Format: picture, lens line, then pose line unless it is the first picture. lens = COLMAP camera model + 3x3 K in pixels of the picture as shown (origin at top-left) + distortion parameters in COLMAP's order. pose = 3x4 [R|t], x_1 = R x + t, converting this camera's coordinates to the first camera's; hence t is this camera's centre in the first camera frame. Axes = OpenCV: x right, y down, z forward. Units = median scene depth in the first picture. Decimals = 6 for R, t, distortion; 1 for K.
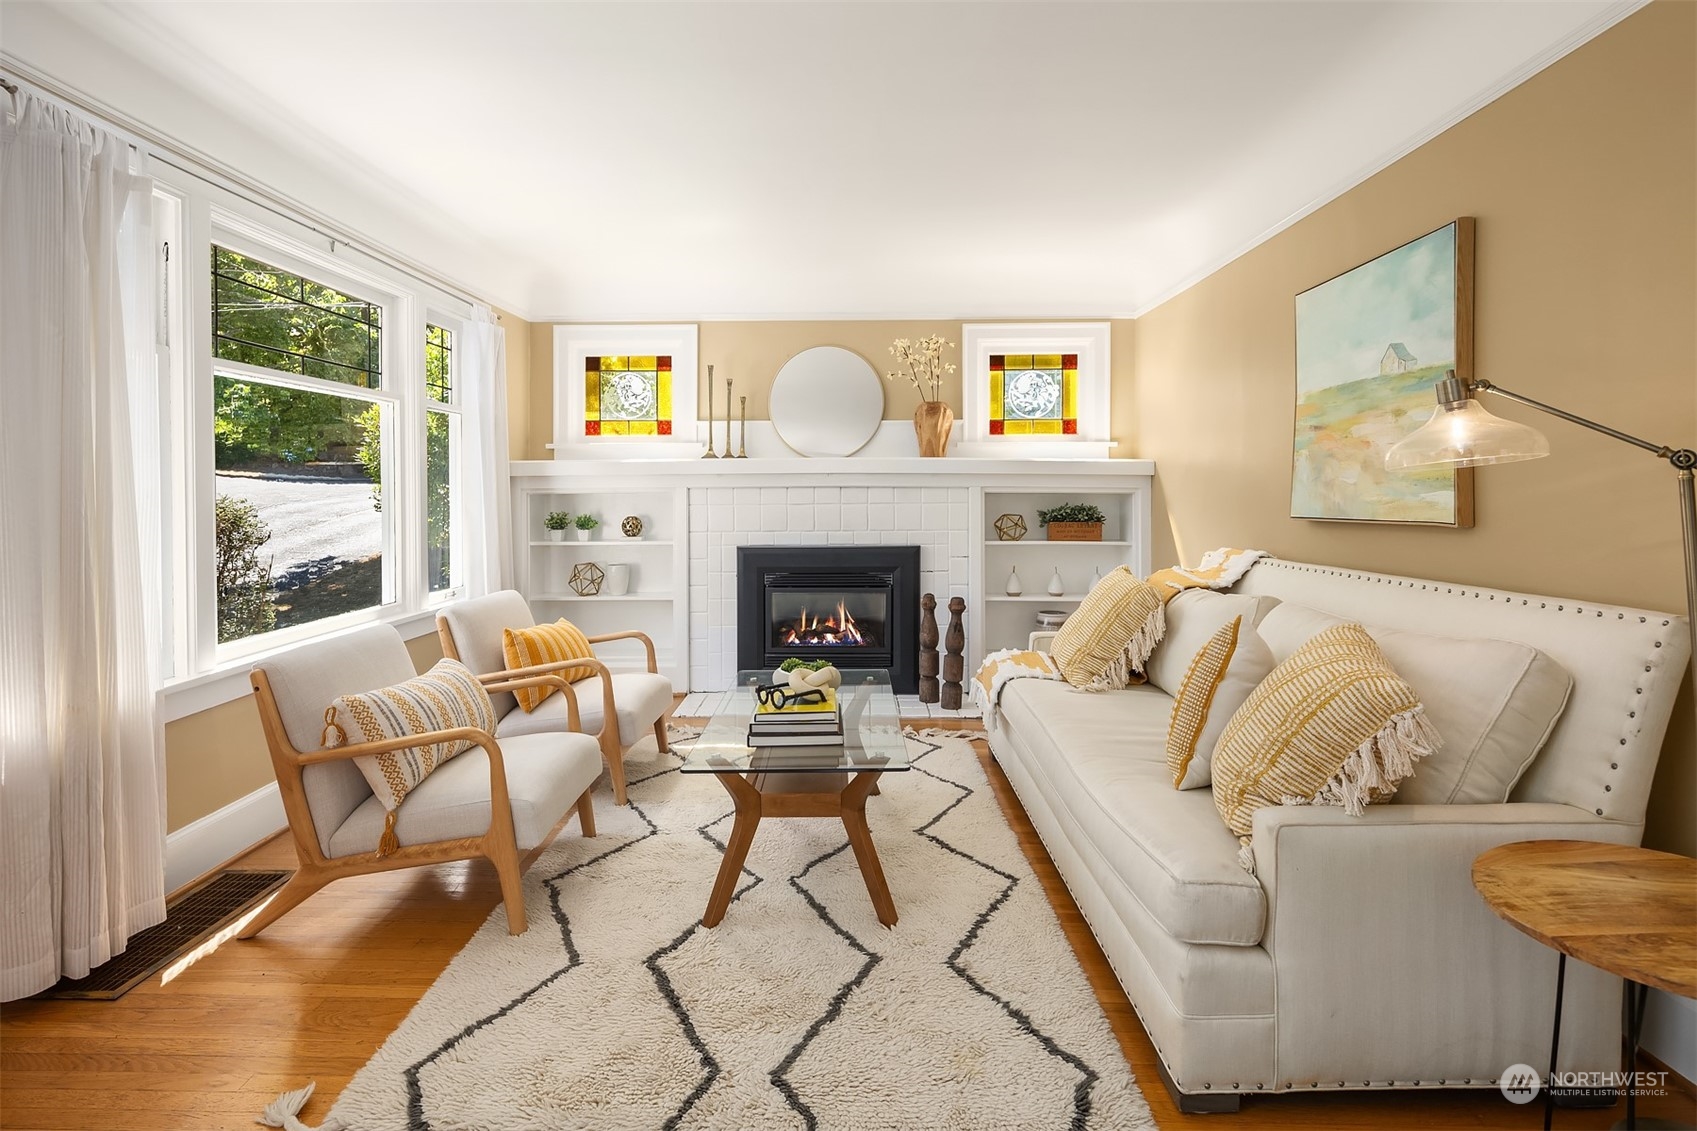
lens RADIAL K [[847.6, 0, 845.0], [0, 847.6, 500.8], [0, 0, 1]] dist [-0.001949, -0.001468]
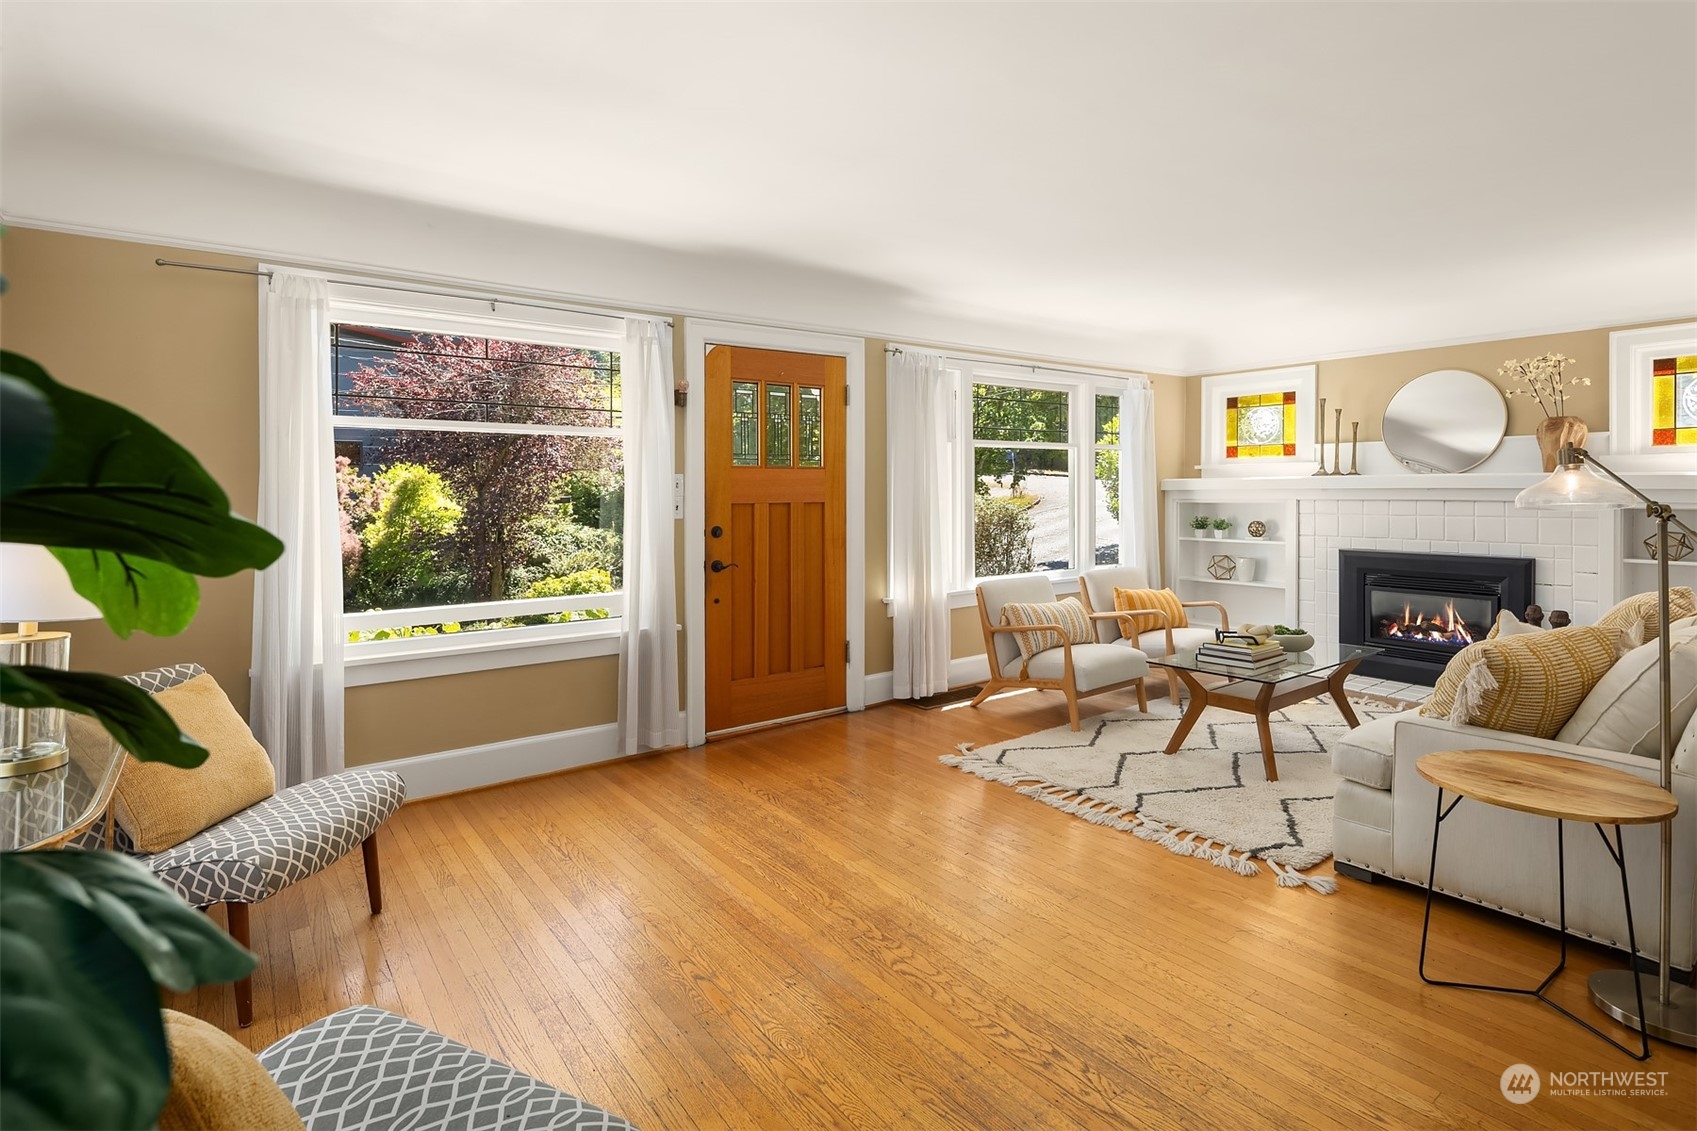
lens RADIAL K [[836.3, 0, 841.7], [0, 836.3, 455.8], [0, 0, 1]] dist [0.000797, -0.000540]
pose [[0.621846, -0.029016, -0.782602, 0.356749], [-0.008722, 0.998995, -0.043970, -0.019250], [0.783091, 0.034168, 0.620968, -0.288353]]
